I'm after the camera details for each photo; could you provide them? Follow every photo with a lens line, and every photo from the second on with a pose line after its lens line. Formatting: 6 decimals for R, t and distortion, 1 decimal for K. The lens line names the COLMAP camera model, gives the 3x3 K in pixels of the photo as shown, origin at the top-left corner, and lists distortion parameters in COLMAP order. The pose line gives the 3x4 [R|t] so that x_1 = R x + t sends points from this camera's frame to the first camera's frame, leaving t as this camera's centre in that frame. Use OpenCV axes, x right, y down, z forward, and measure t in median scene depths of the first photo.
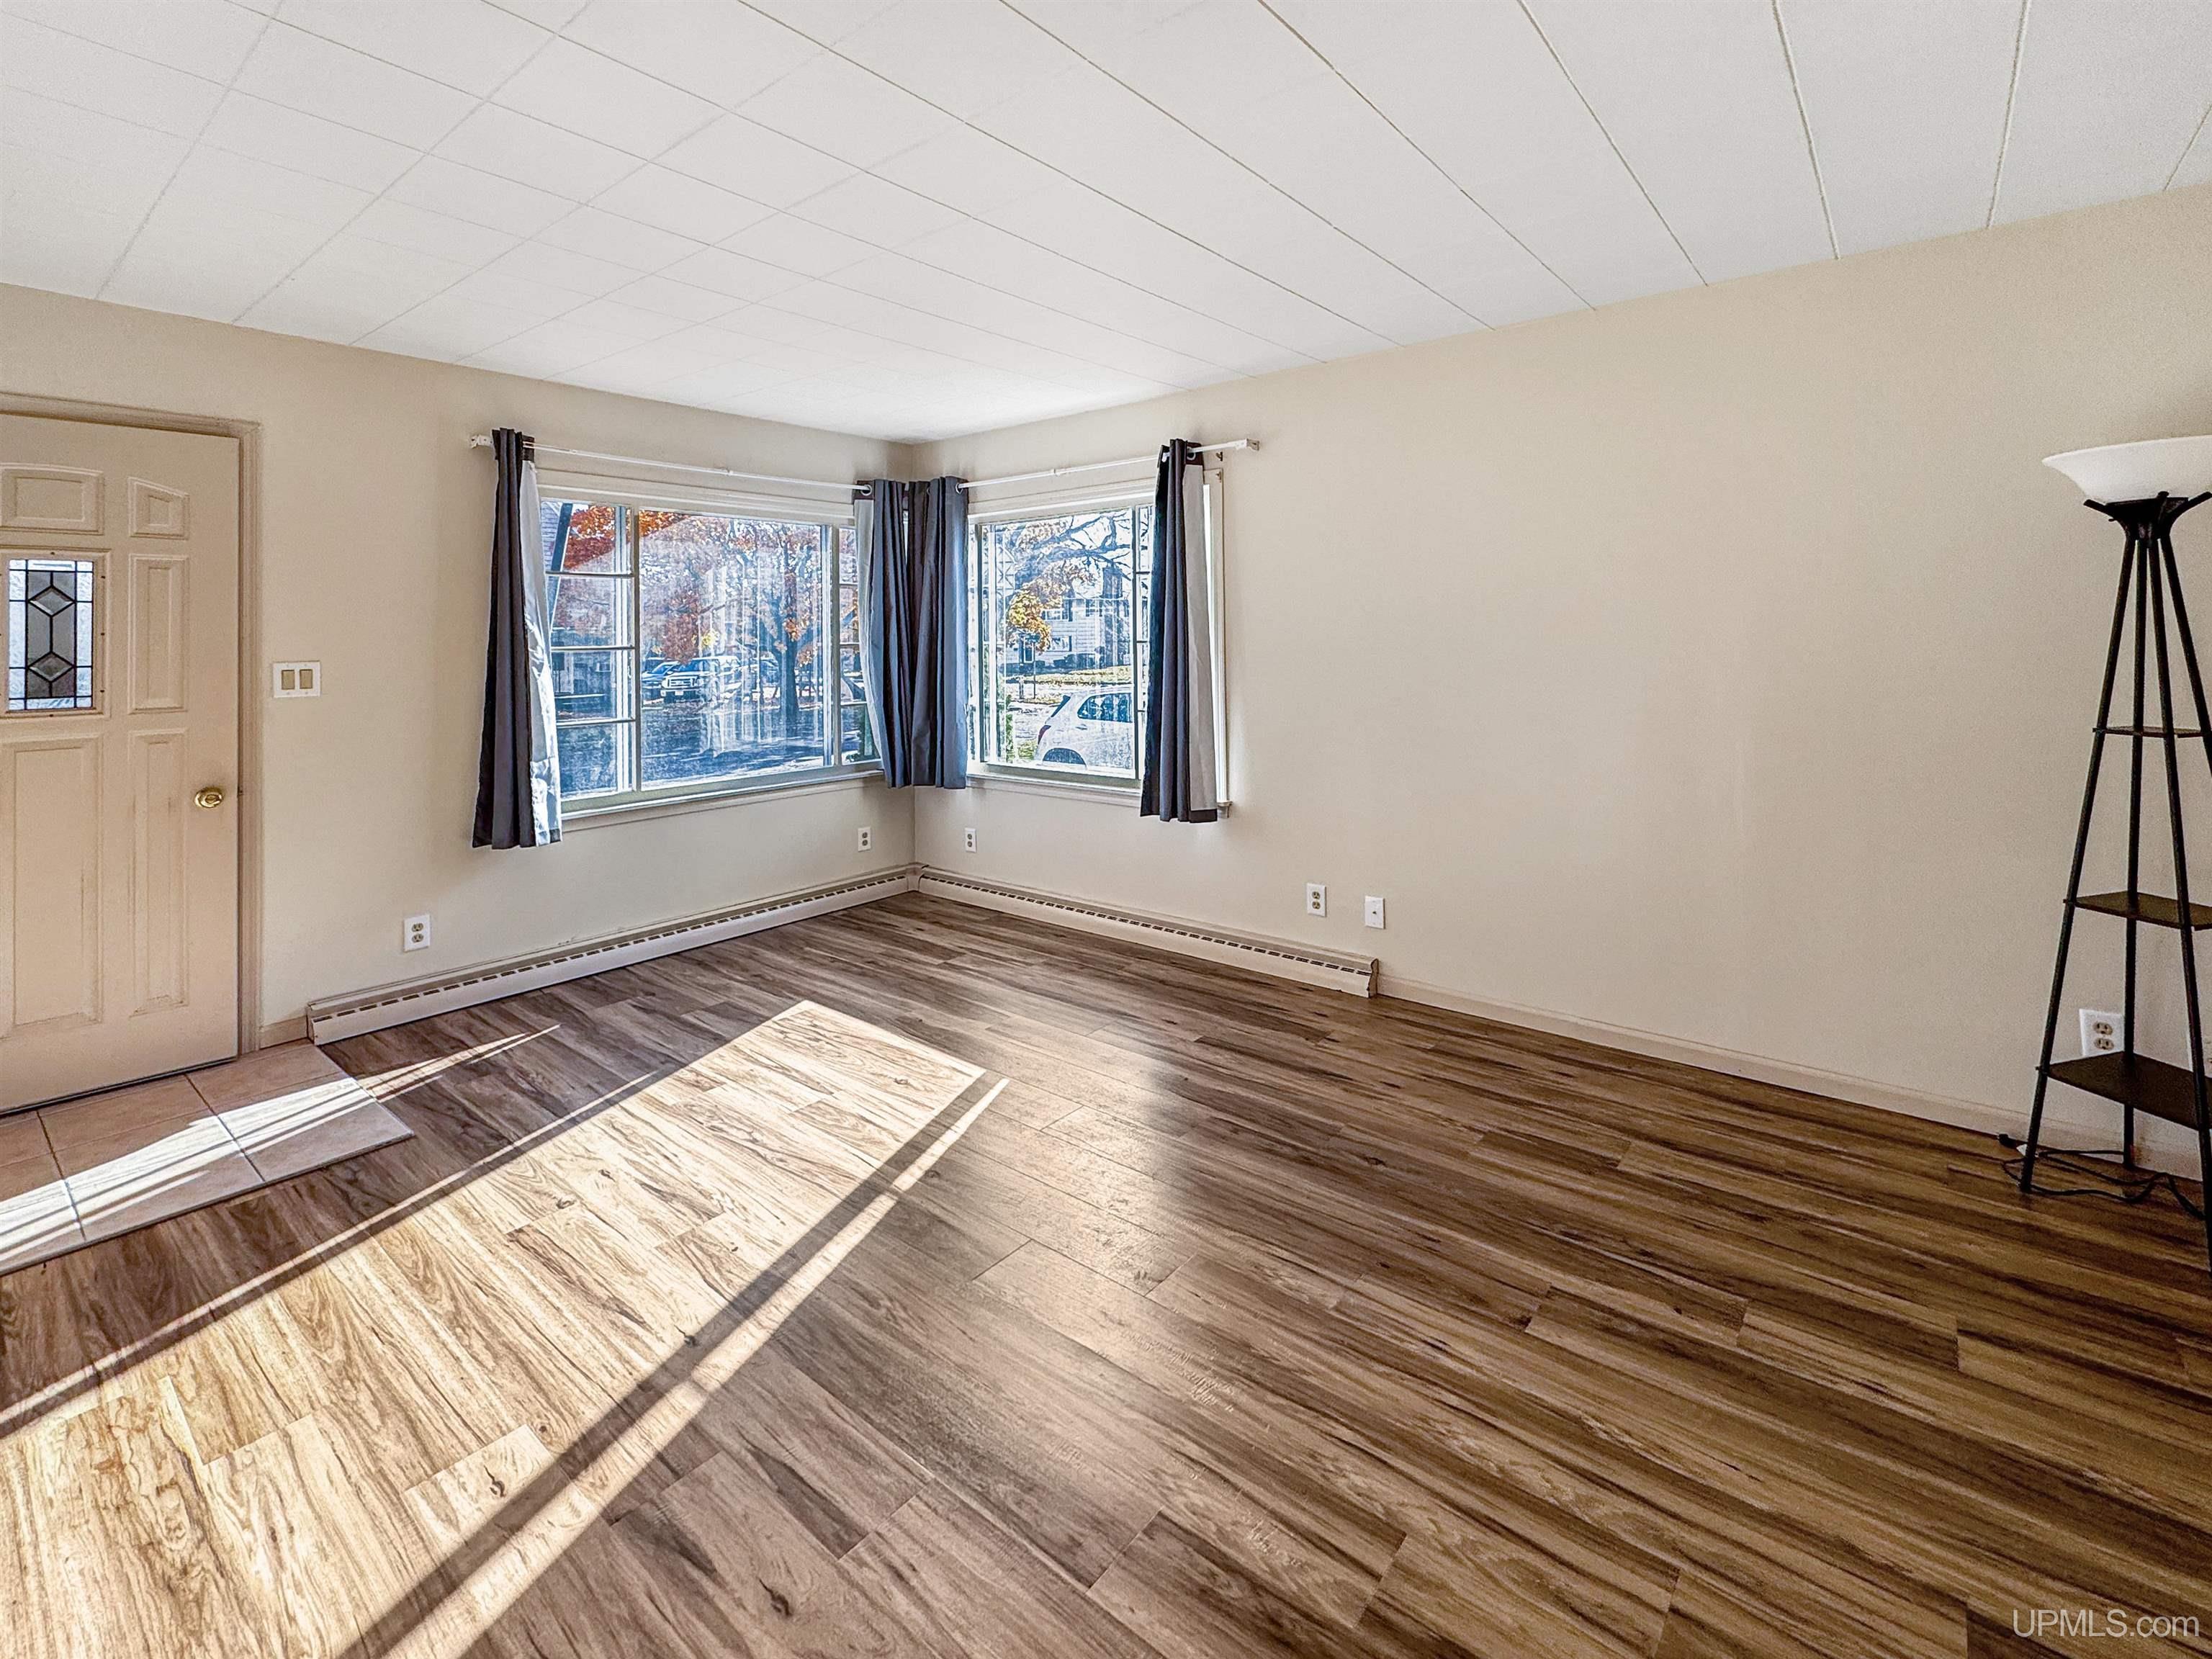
lens RADIAL K [[890.0, 0, 1102.3], [0, 890.0, 818.8], [0, 0, 1]] dist [0.002215, 0.000225]
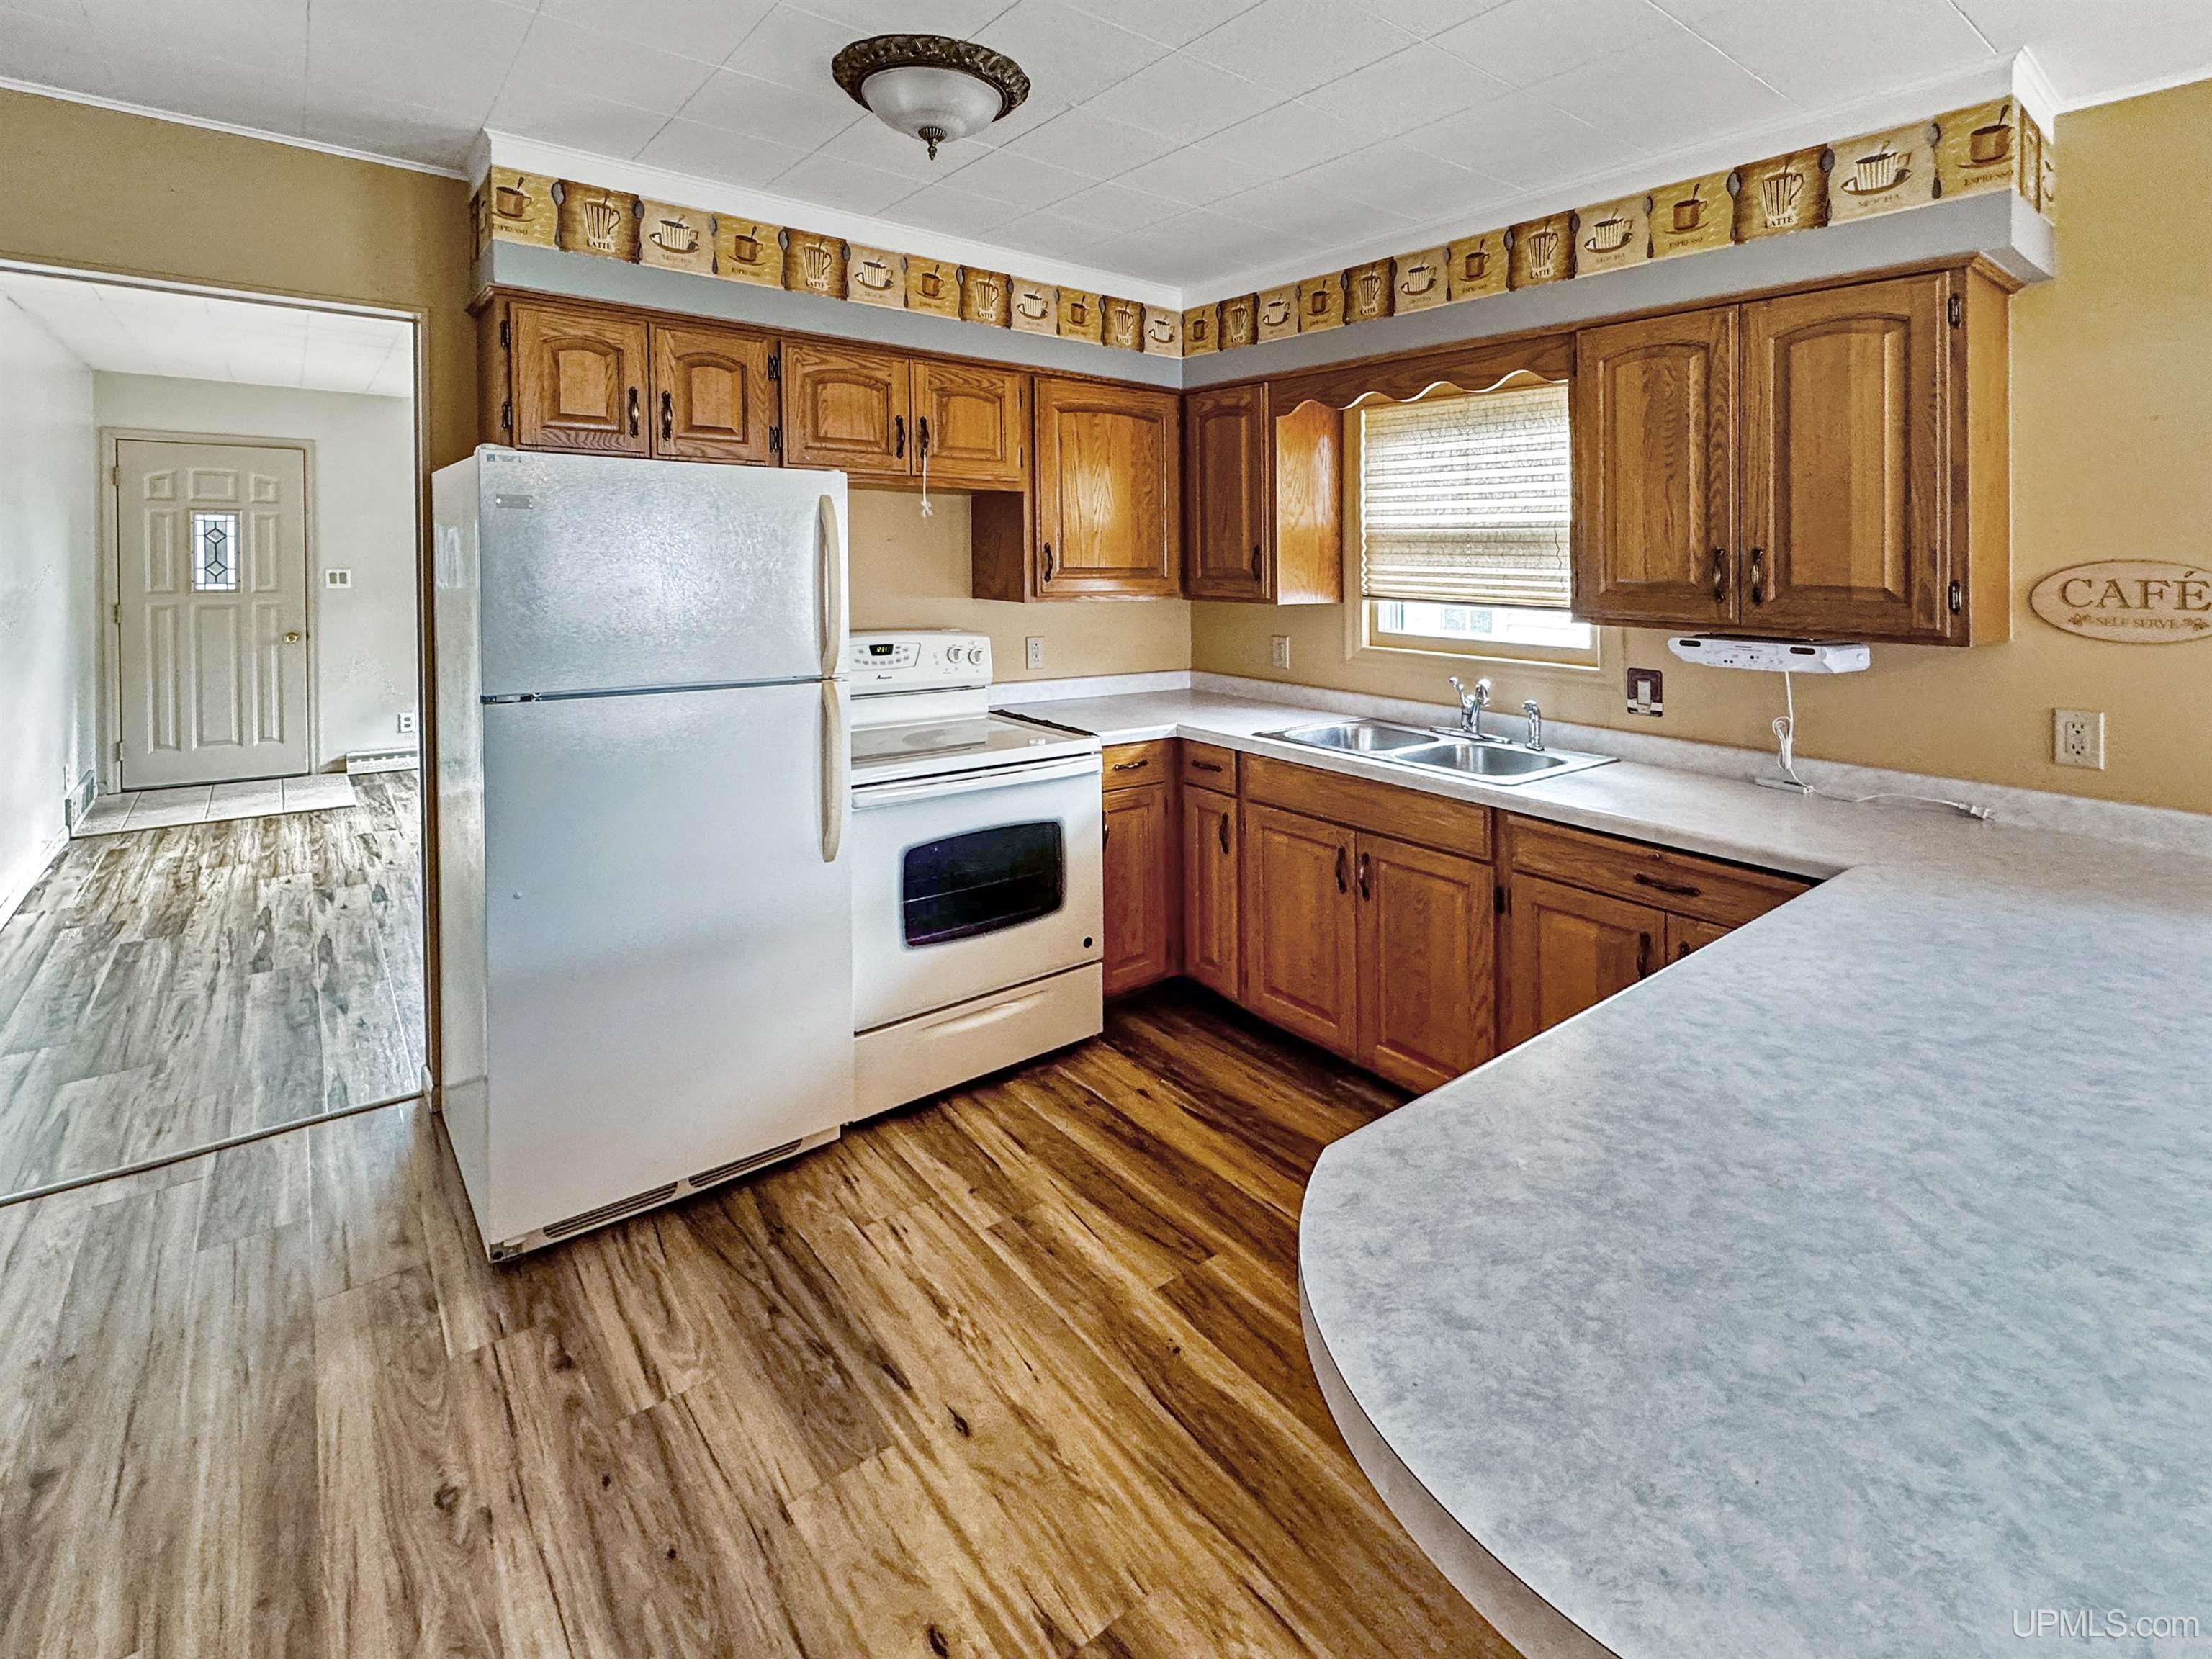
lens RADIAL K [[890.0, 0, 1113.0], [0, 890.0, 834.6], [0, 0, 1]] dist [0.002215, 0.000225]
pose [[0.971269, 0.043753, -0.233928, 1.099509], [-0.025714, 0.996494, 0.079617, 0.182680], [0.236592, -0.071314, 0.968988, -0.444374]]
